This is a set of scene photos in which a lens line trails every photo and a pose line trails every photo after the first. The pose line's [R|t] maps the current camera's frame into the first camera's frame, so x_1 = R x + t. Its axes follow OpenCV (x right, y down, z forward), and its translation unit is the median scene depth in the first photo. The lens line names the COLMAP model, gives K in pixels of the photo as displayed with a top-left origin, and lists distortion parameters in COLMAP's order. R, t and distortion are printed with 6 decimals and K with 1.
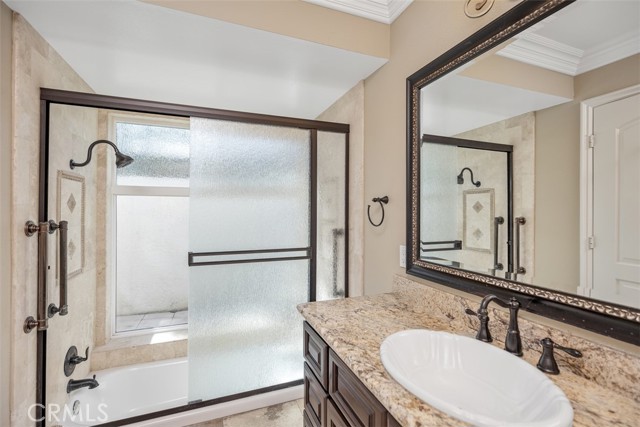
lens RADIAL K [[292.5, 0, 316.5], [0, 292.5, 209.7], [0, 0, 1]] dist [0.009165, -0.000207]
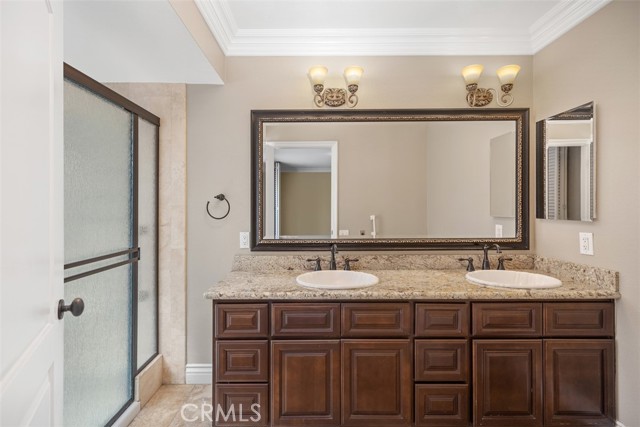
lens RADIAL K [[292.5, 0, 318.9], [0, 292.5, 206.9], [0, 0, 1]] dist [0.009165, -0.000207]
pose [[0.326933, -0.016737, 0.944899, -0.894621], [0.000170, 0.999844, 0.017652, -0.018110], [-0.945048, -0.005610, 0.326885, 0.246911]]
